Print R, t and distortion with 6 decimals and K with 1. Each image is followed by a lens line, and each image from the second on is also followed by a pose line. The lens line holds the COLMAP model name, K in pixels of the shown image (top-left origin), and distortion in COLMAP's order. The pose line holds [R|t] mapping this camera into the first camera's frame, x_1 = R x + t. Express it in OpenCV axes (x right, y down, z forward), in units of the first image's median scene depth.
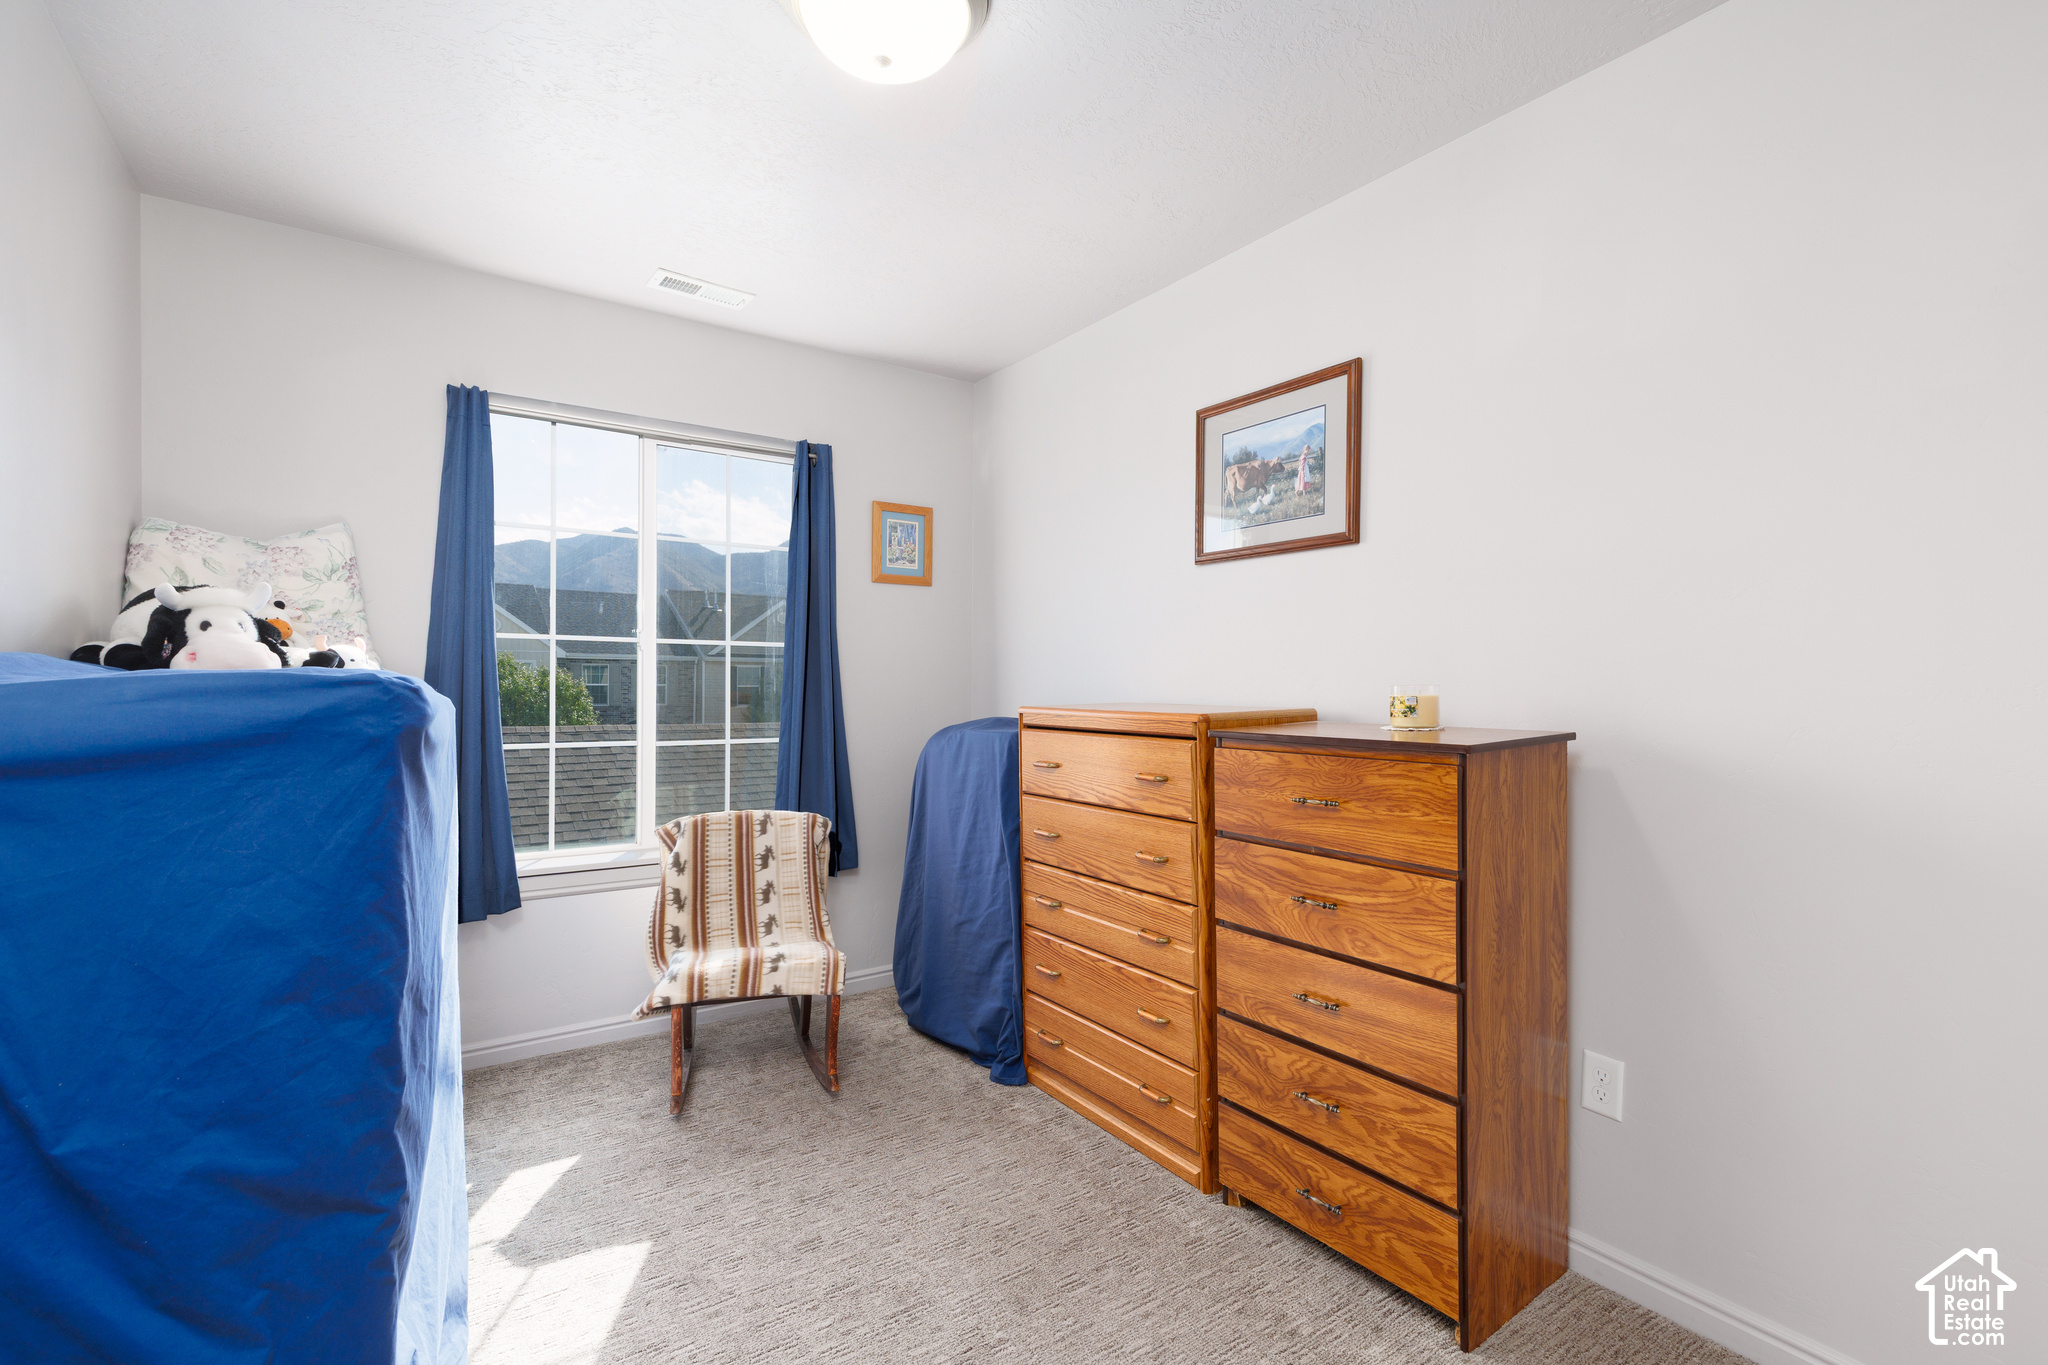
lens RADIAL K [[930.2, 0, 1024.0], [0, 930.2, 682.5], [0, 0, 1]] dist [-0.002075, -0.000148]
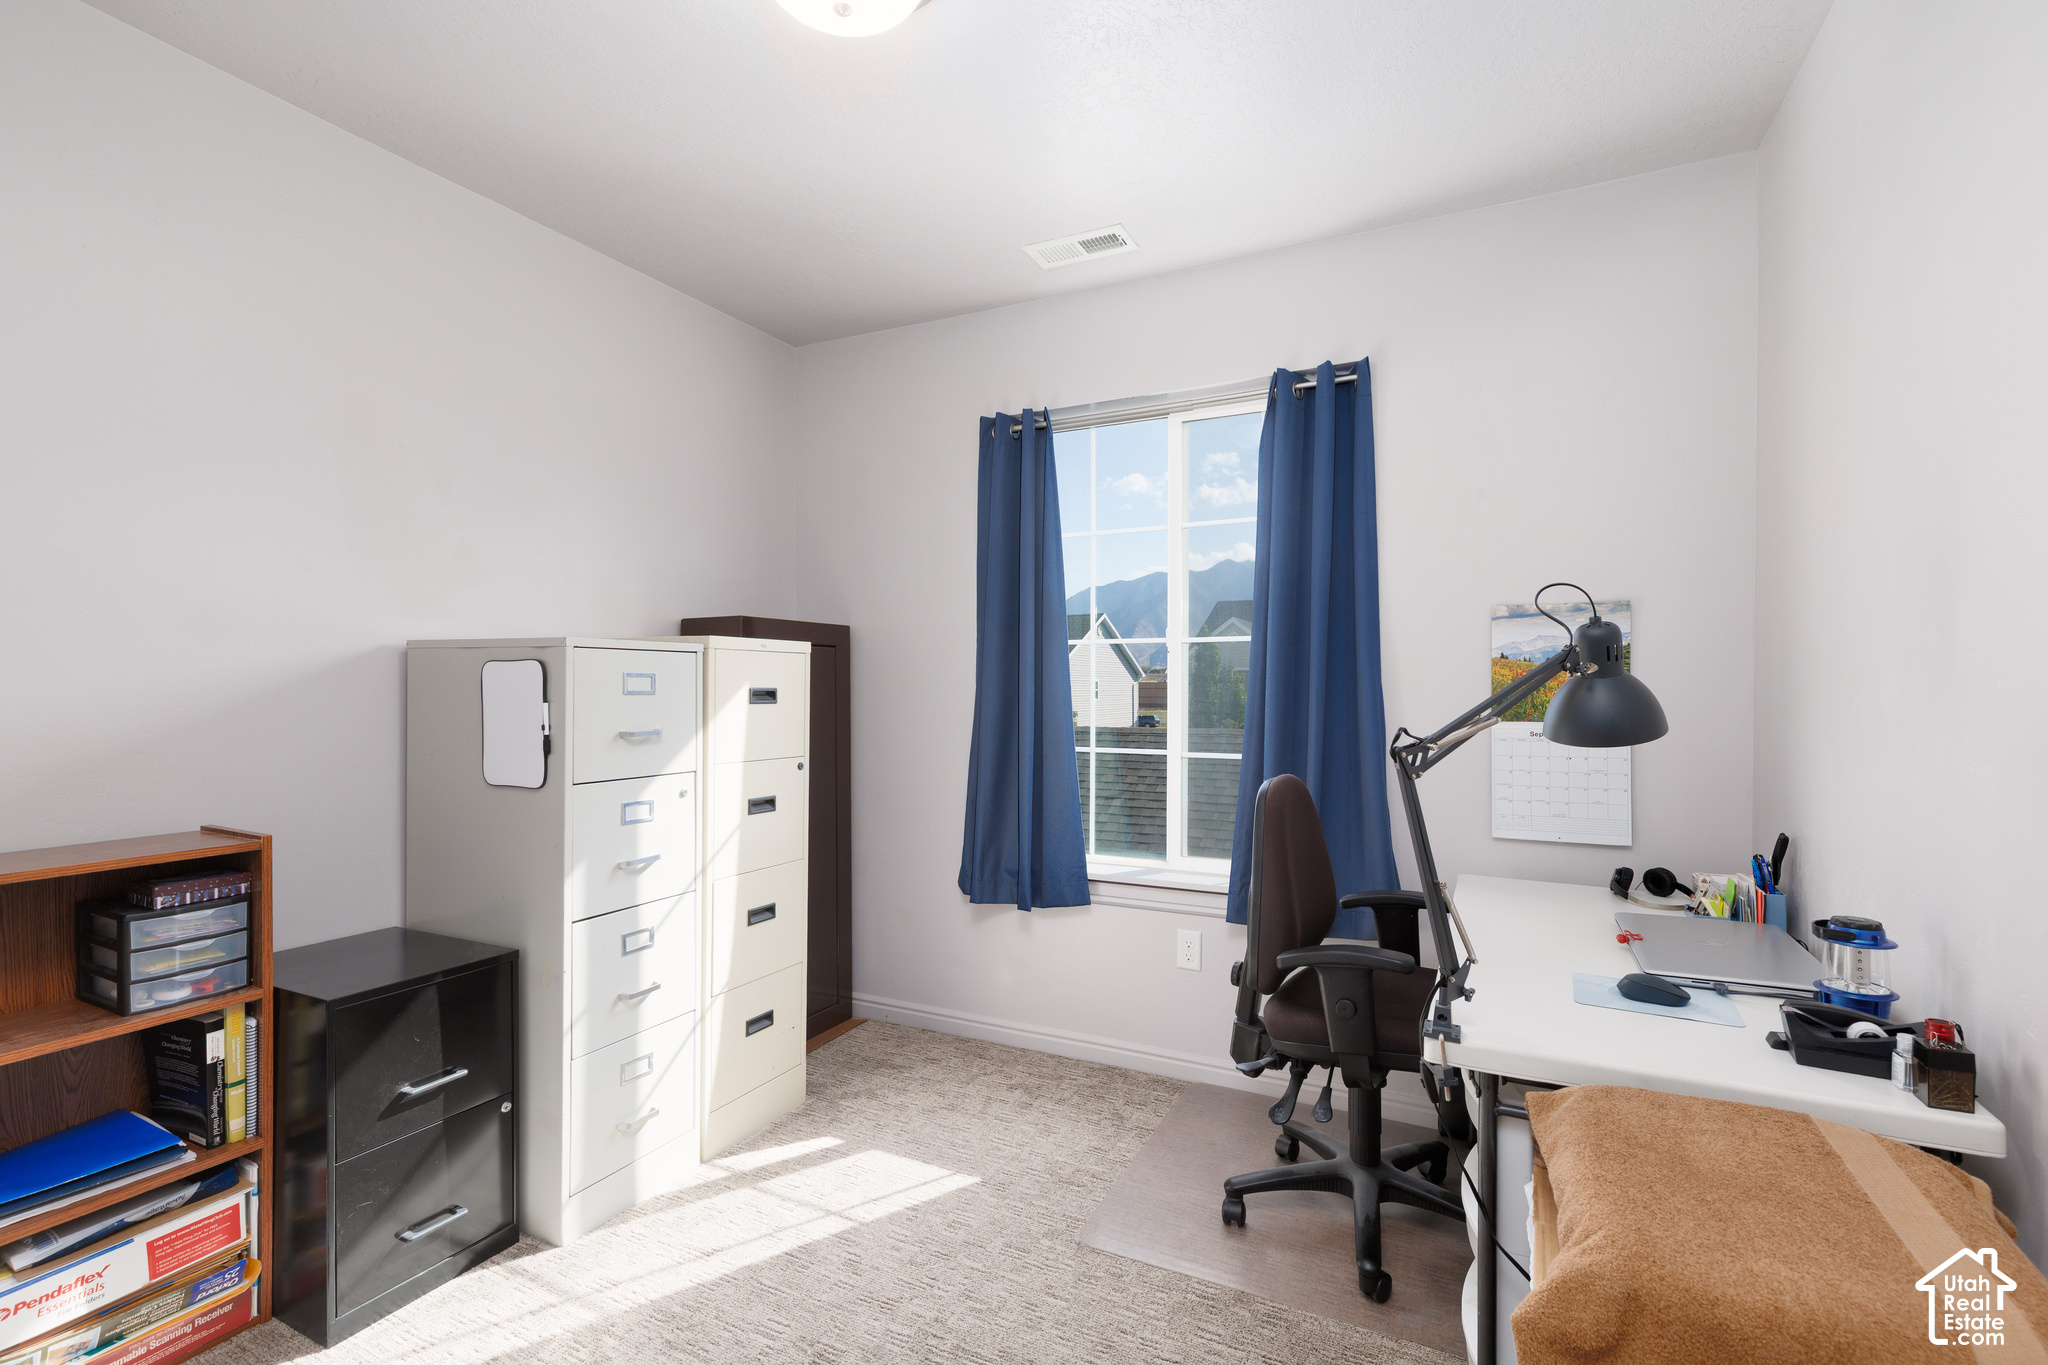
lens RADIAL K [[930.2, 0, 1024.0], [0, 930.2, 682.5], [0, 0, 1]] dist [-0.002075, -0.000148]
pose [[0.481273, -0.008466, -0.876530, 0.336912], [0.007478, 0.999957, -0.005552, 0.000220], [0.876539, -0.003883, 0.481315, 0.452074]]
